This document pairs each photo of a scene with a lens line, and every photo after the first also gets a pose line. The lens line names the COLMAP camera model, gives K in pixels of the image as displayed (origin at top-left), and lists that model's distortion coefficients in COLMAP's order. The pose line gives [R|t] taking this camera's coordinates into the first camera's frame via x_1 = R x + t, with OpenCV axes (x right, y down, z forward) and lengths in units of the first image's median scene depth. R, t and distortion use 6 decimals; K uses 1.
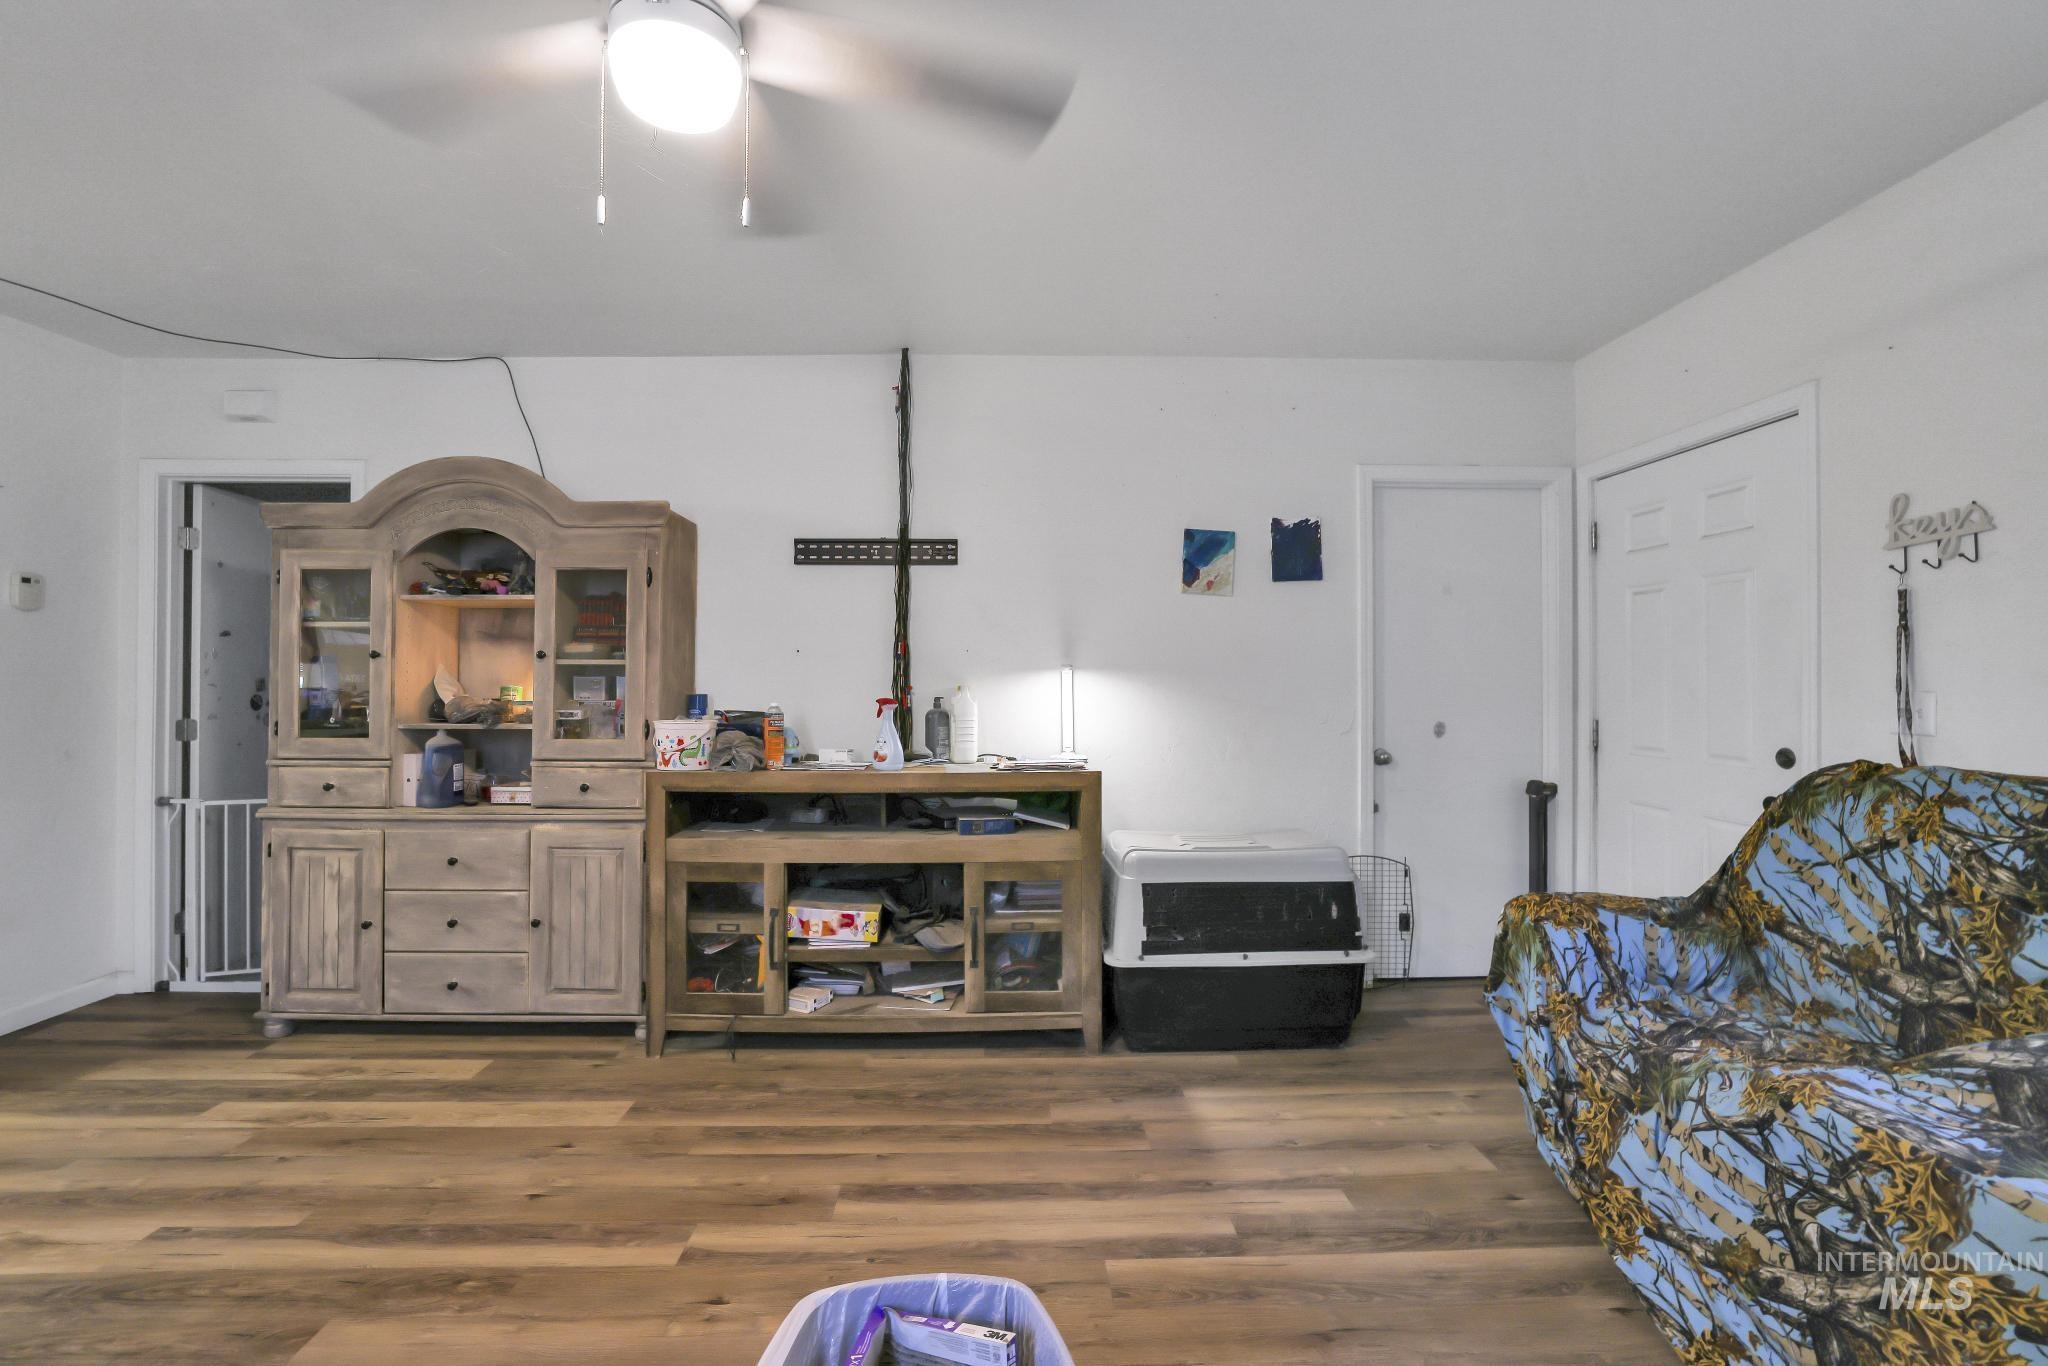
lens RADIAL K [[856.9, 0, 970.8], [0, 856.9, 668.3], [0, 0, 1]] dist [-0.013131, 0.003041]
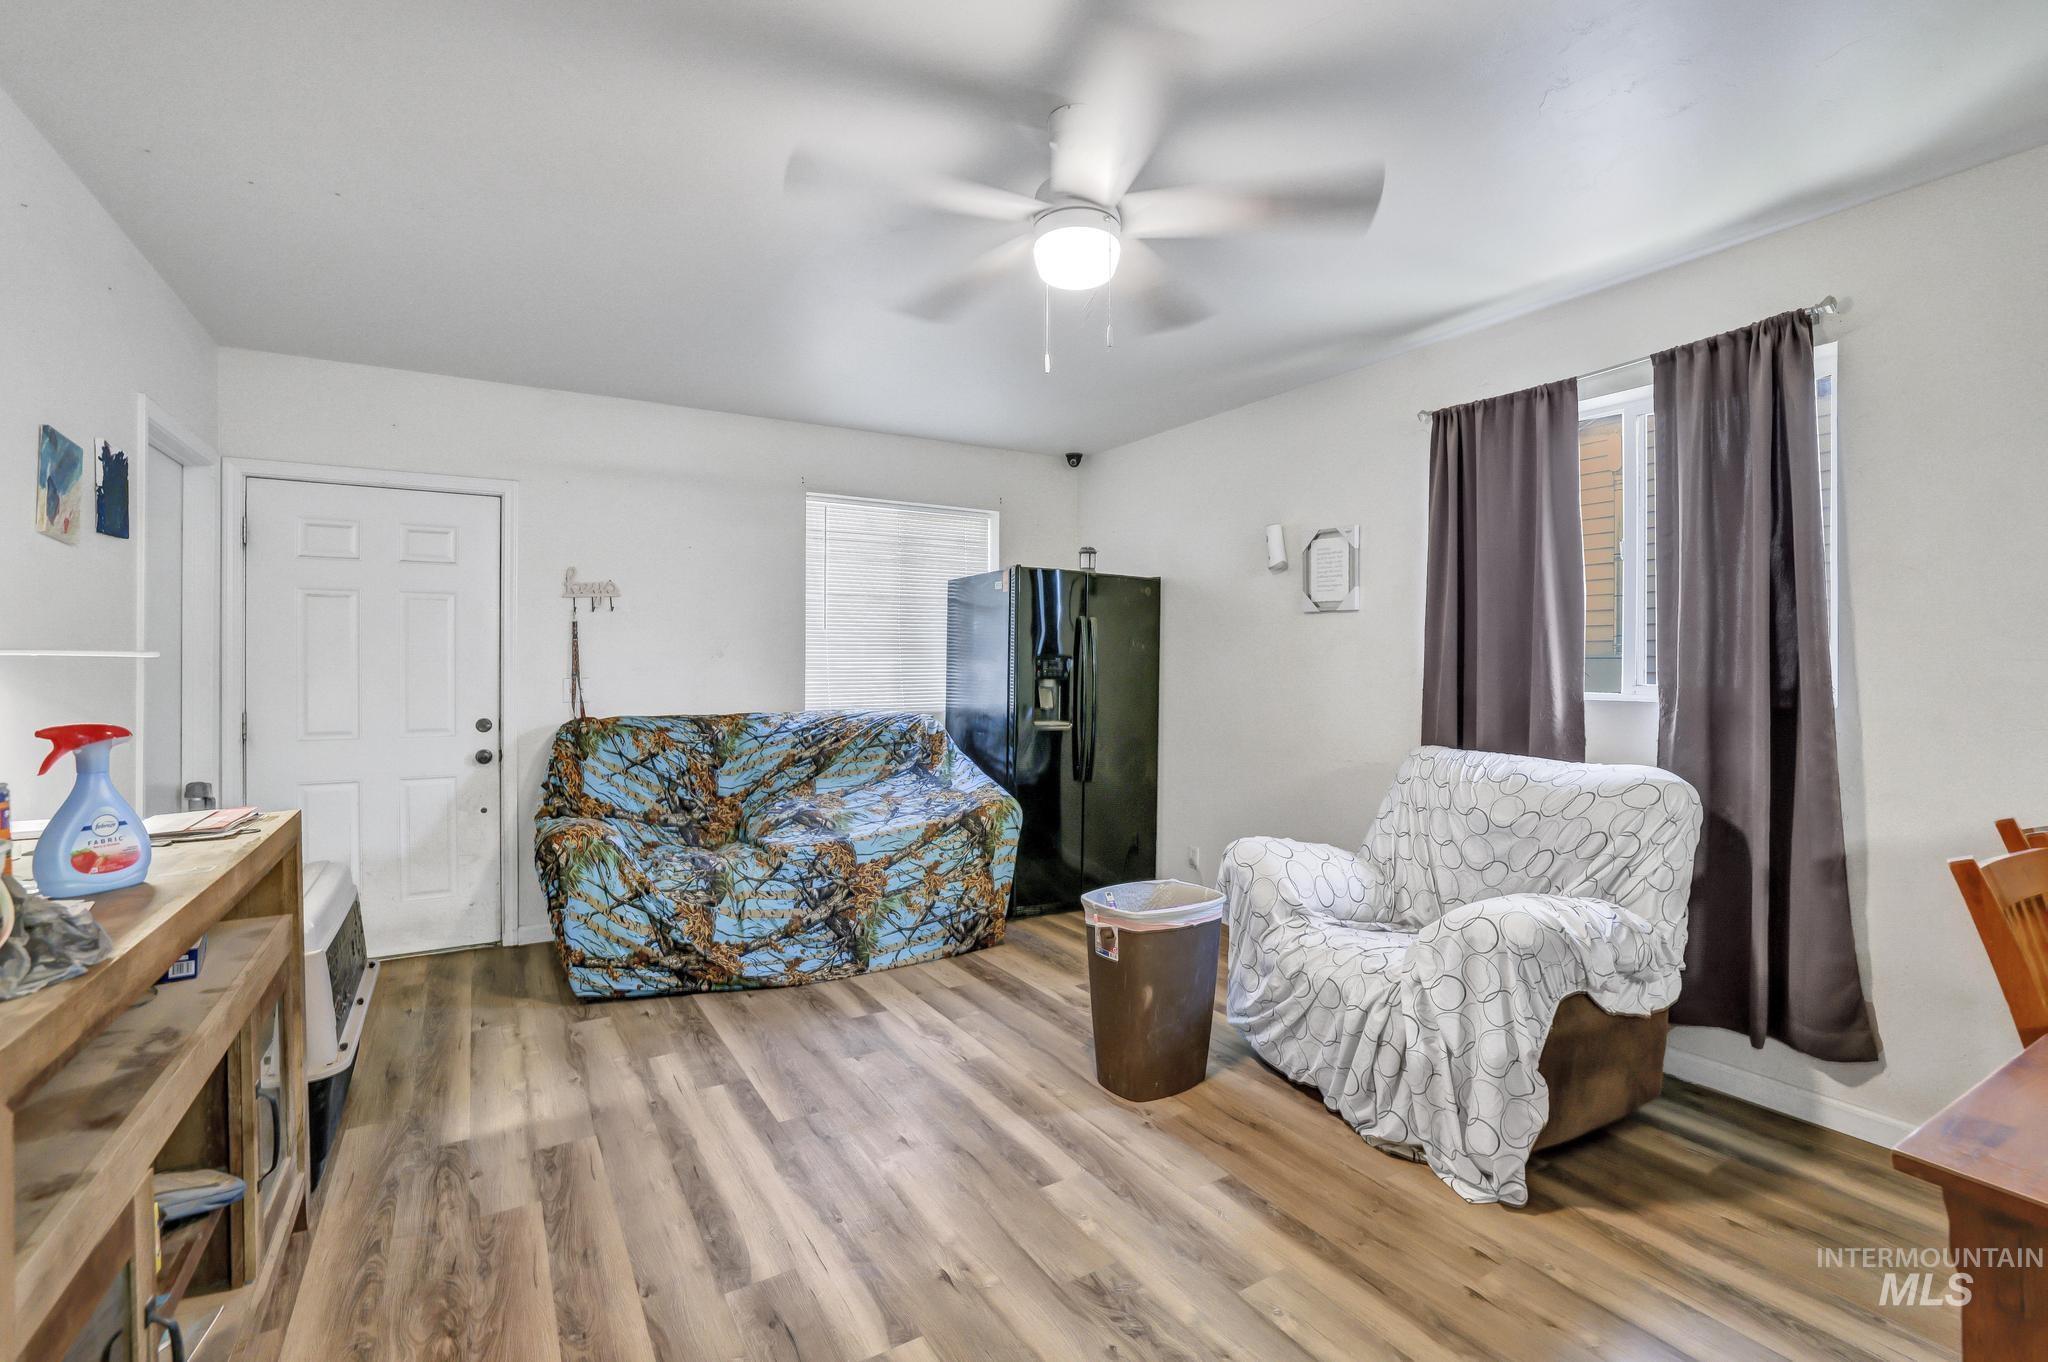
lens RADIAL K [[892.3, 0, 1020.9], [0, 892.3, 667.8], [0, 0, 1]] dist [-0.027683, 0.009598]
pose [[-0.517405, 0.001999, 0.855738, -1.129703], [-0.007128, 0.999953, -0.006645, 0.011430], [-0.855711, -0.009538, -0.517366, 1.327090]]
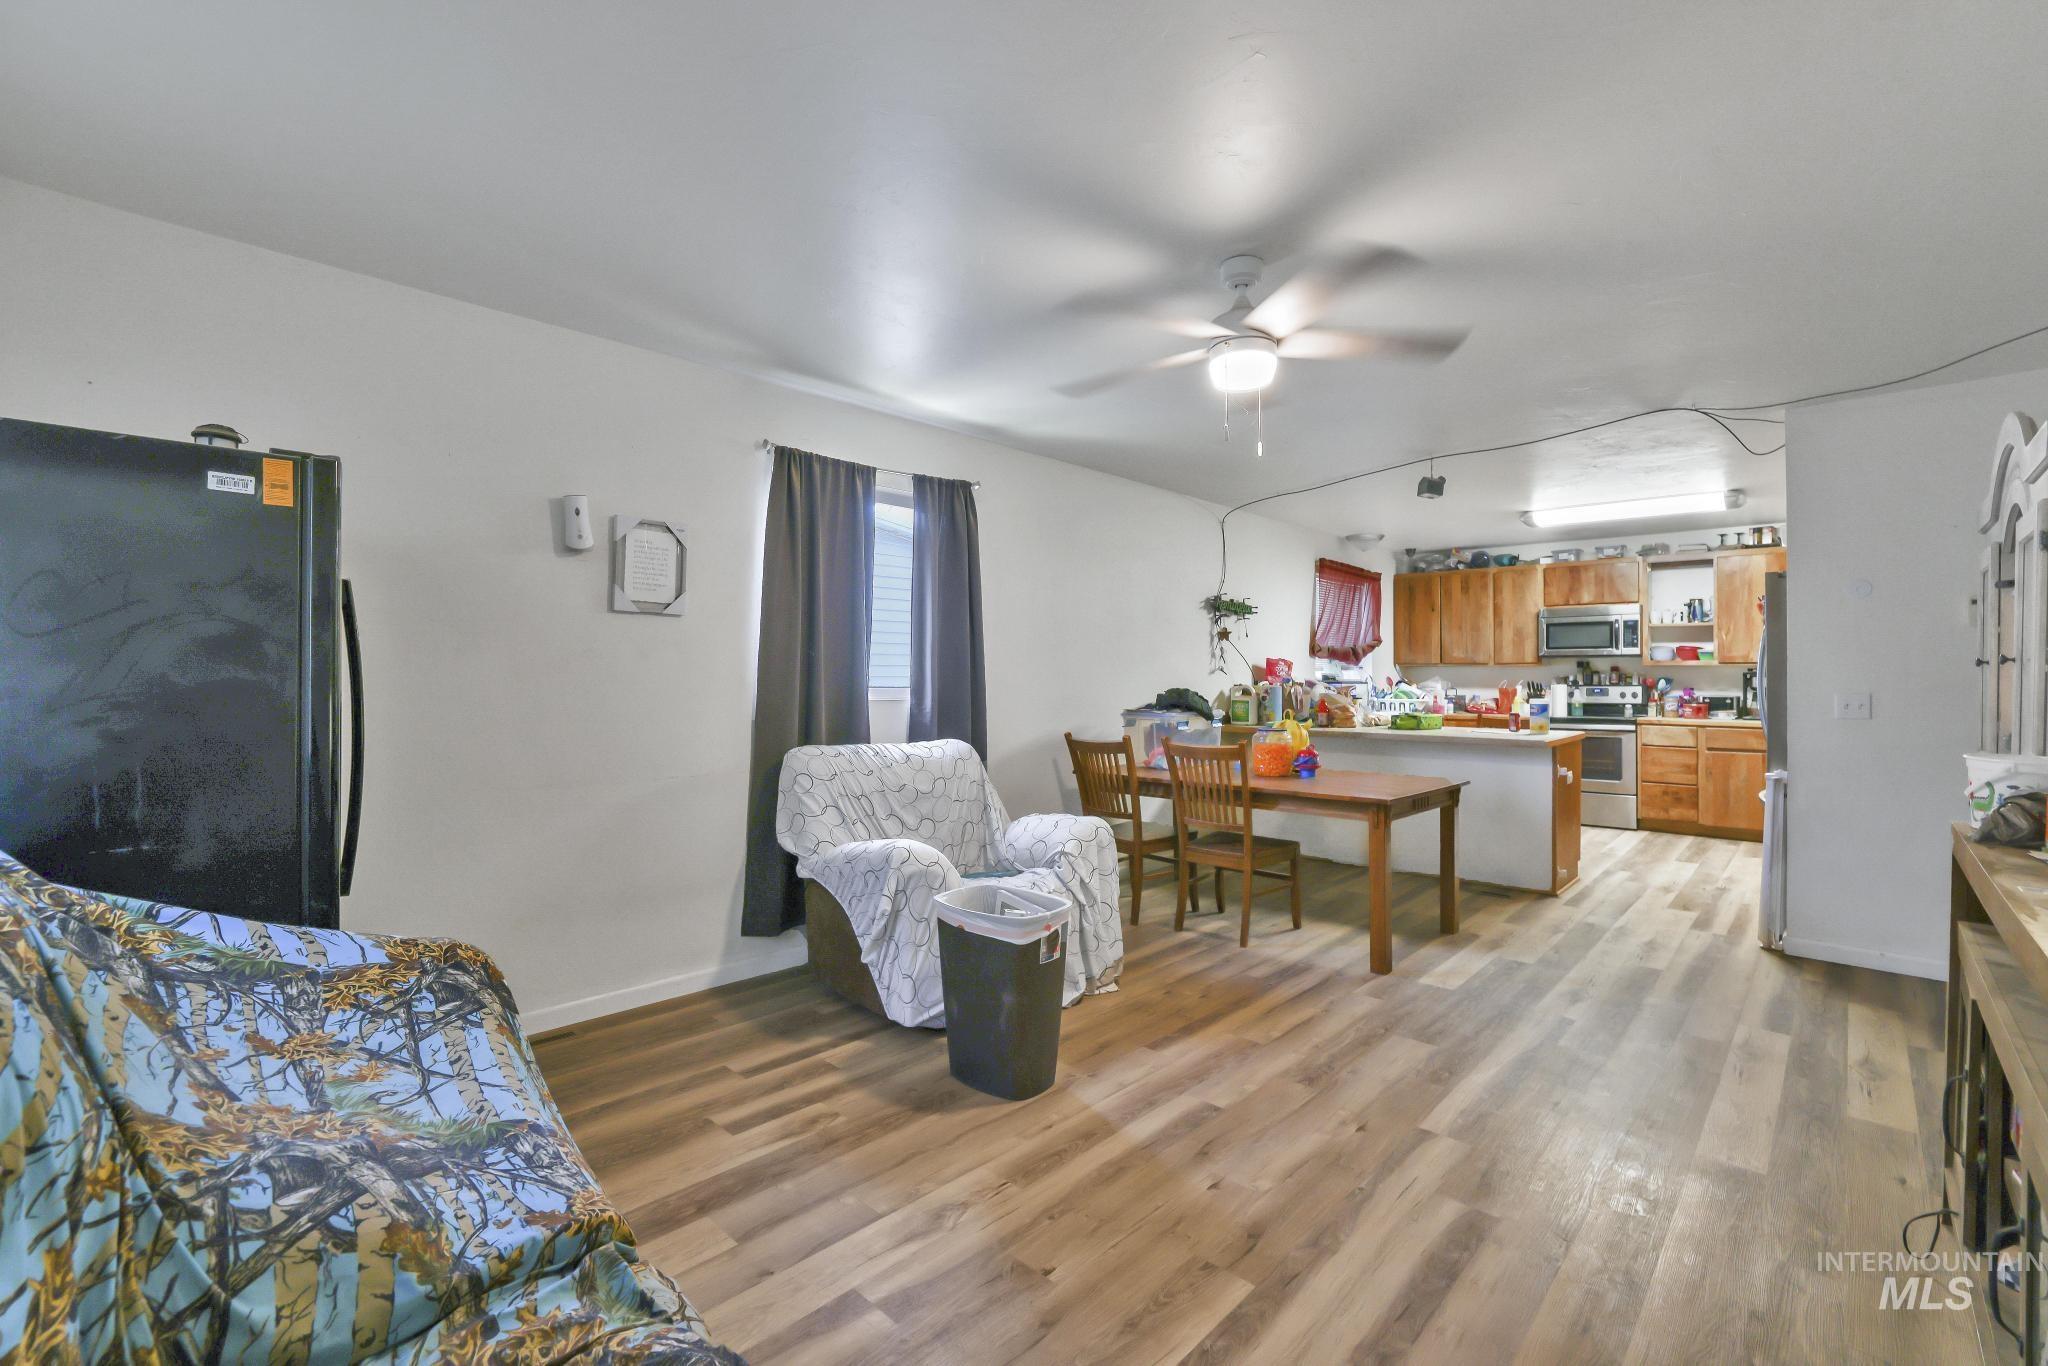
lens RADIAL K [[892.3, 0, 994.1], [0, 892.3, 669.5], [0, 0, 1]] dist [-0.027683, 0.009598]
pose [[-0.711137, -0.003522, -0.703045, 1.049456], [0.001285, 0.999979, -0.006310, -0.008946], [0.703053, -0.005391, -0.711117, 1.449985]]
